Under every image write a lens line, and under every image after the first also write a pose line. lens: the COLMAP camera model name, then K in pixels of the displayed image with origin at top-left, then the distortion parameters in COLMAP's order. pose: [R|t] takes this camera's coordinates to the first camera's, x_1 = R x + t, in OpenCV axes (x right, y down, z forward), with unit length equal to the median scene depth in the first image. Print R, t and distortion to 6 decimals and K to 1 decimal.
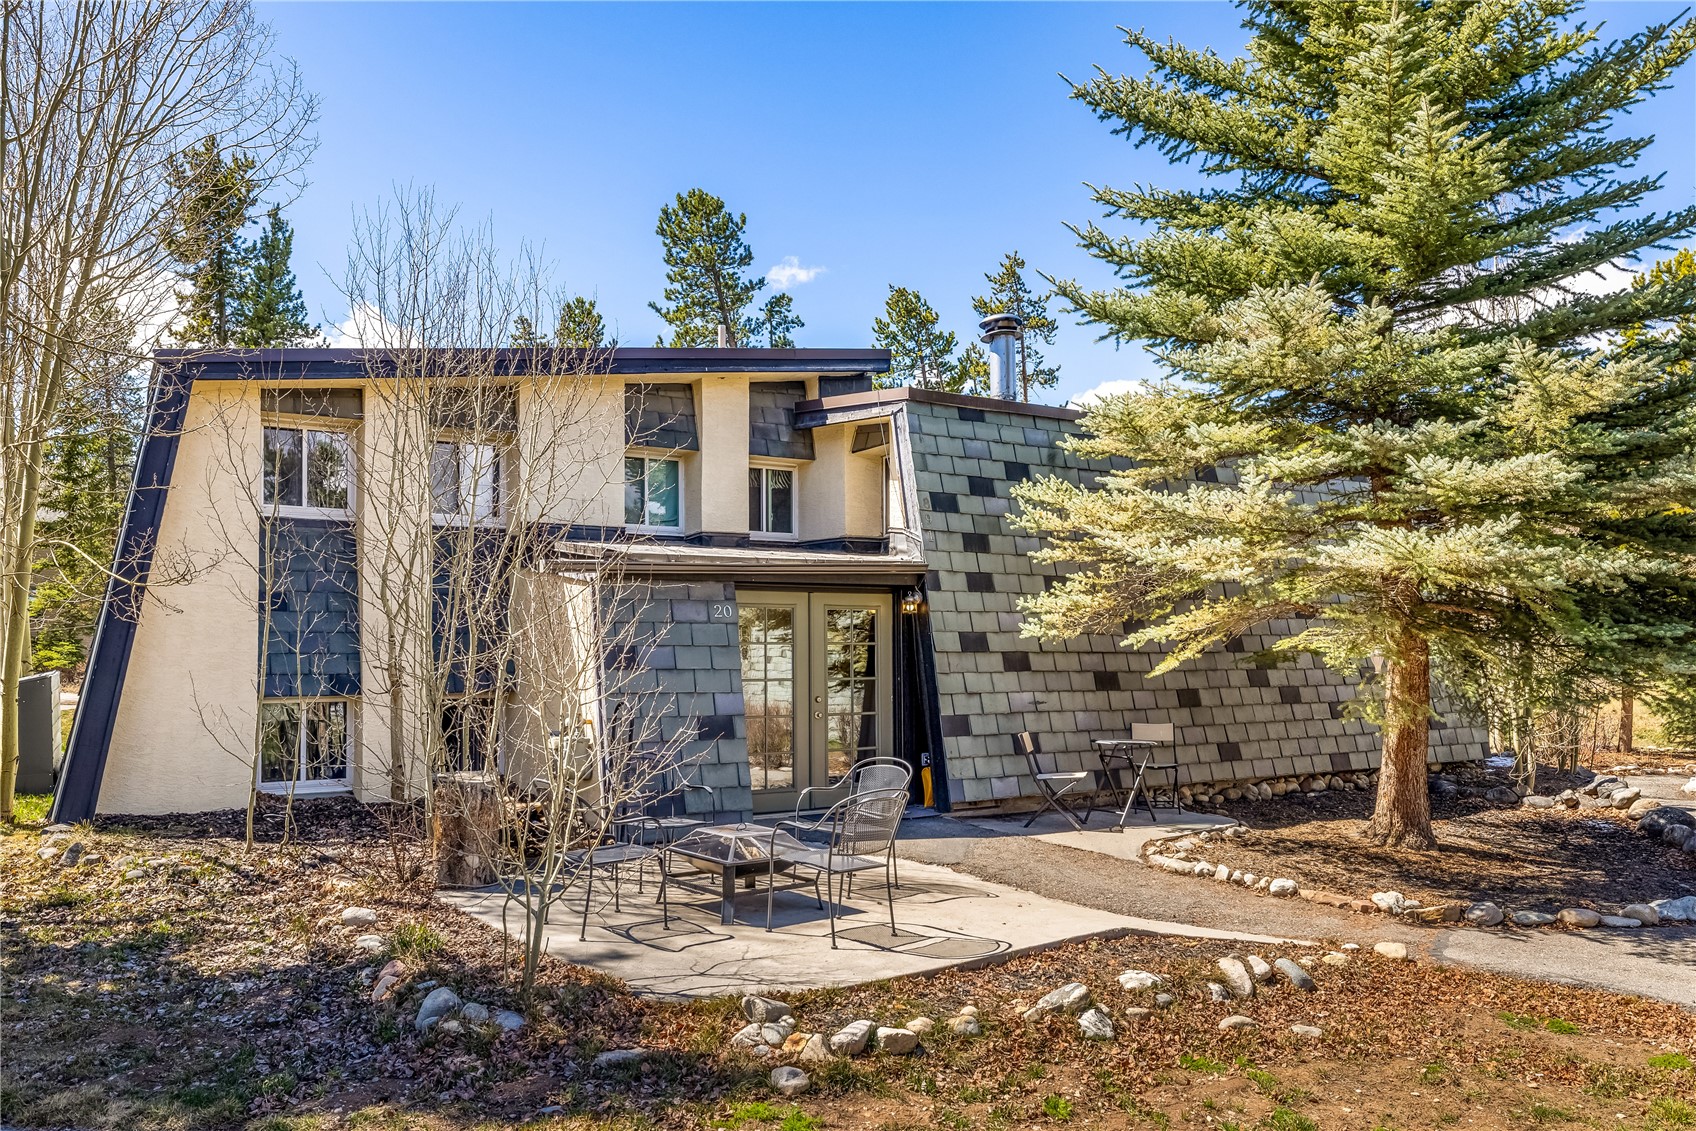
lens RADIAL K [[1185.6, 0, 835.6], [0, 1185.6, 634.2], [0, 0, 1]] dist [0.004624, 0.006444]
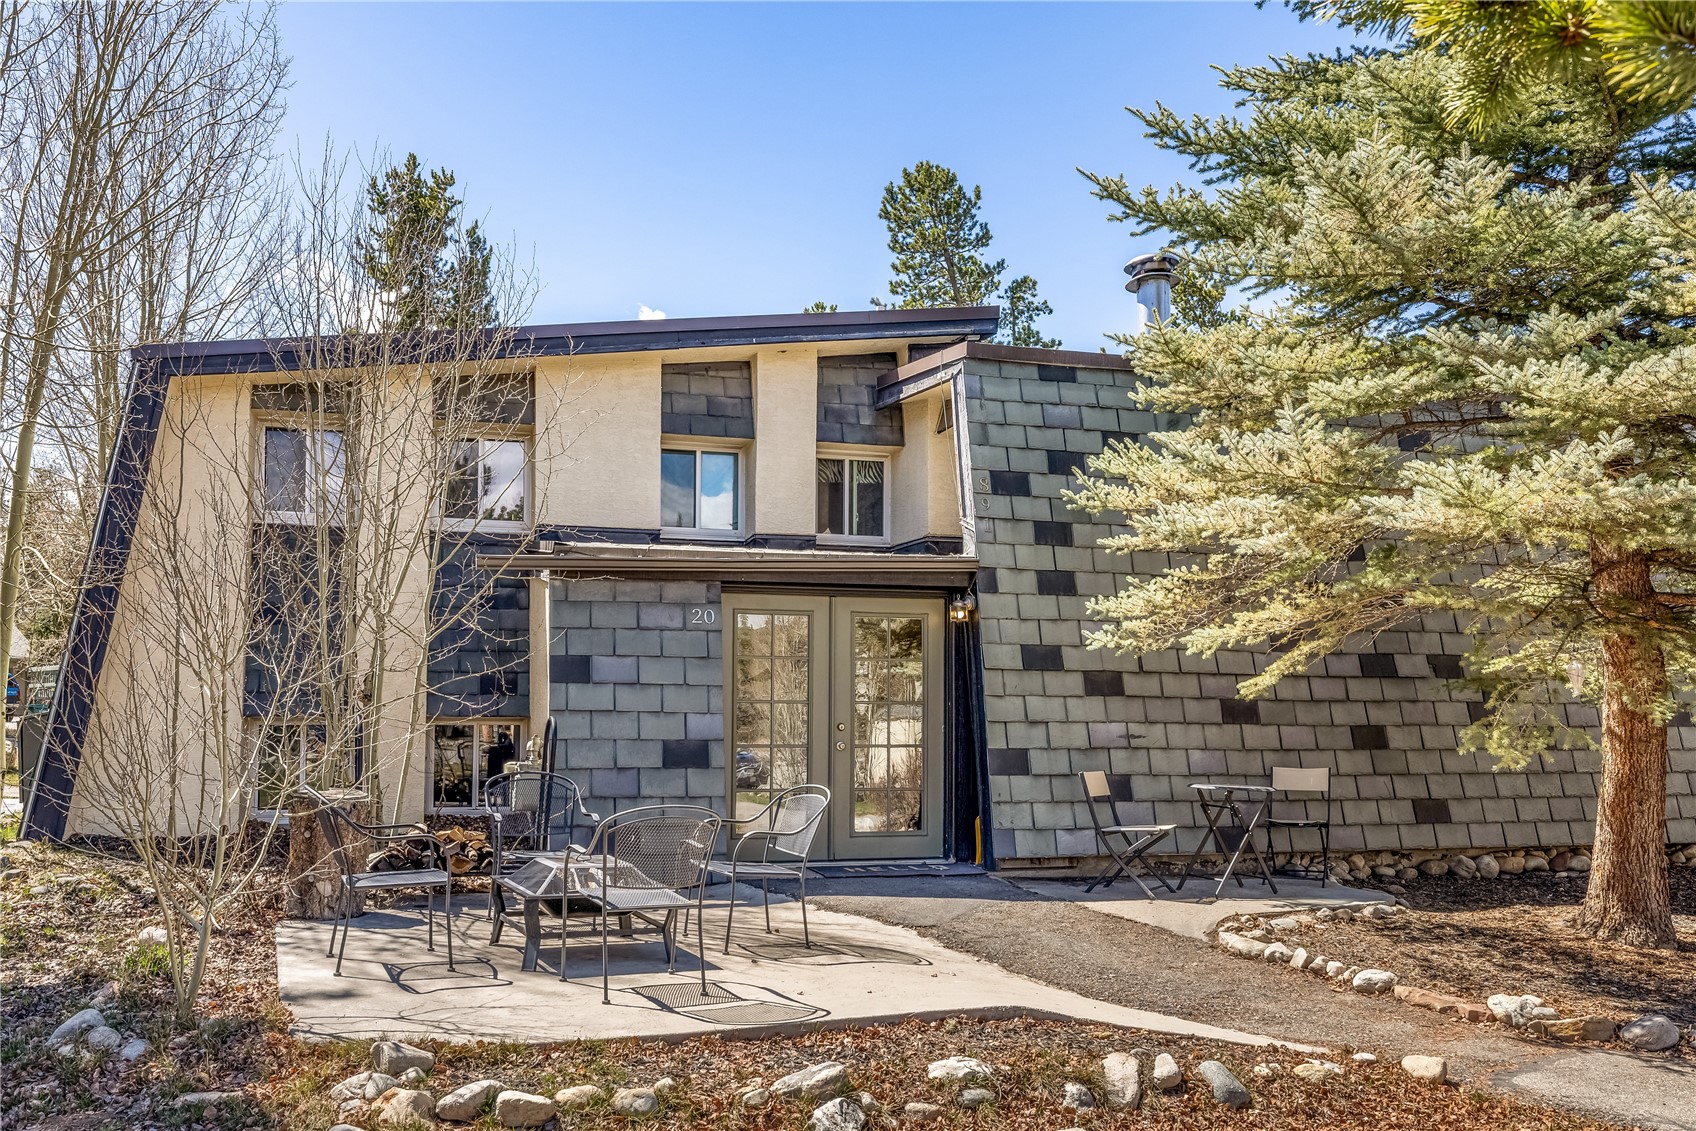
lens RADIAL K [[1363.6, 0, 823.1], [0, 1363.6, 688.3], [0, 0, 1]] dist [0.004688, 0.002252]
pose [[0.963836, 0.002893, -0.266479, 0.218925], [-0.004379, 0.999978, -0.004983, 0.032215], [0.266459, 0.005970, 0.963828, 0.086362]]
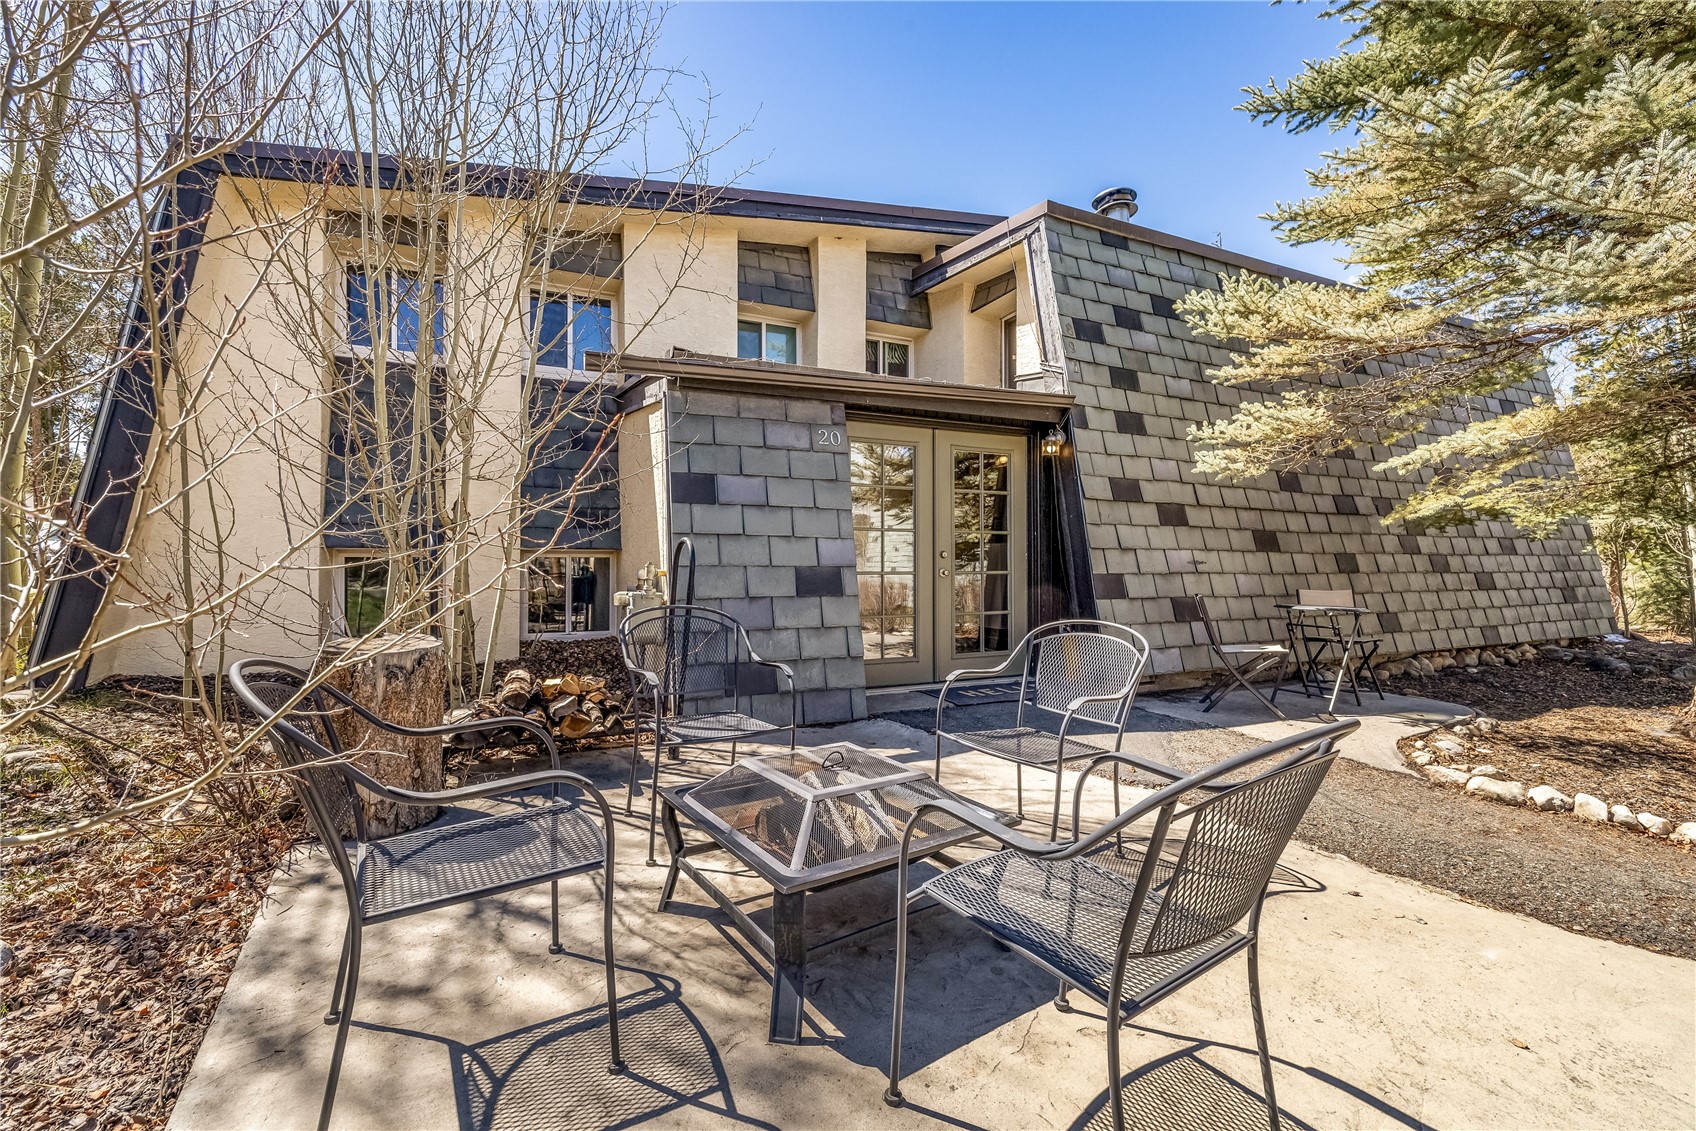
lens RADIAL K [[701.0, 0, 846.9], [0, 701.0, 565.0], [0, 0, 1]] dist [0.001988, 0.000506]
pose [[0.994249, 0.004499, -0.107002, -0.029155], [-0.002546, 0.999828, 0.018378, 0.052083], [0.107066, -0.017999, 0.994089, 0.476534]]
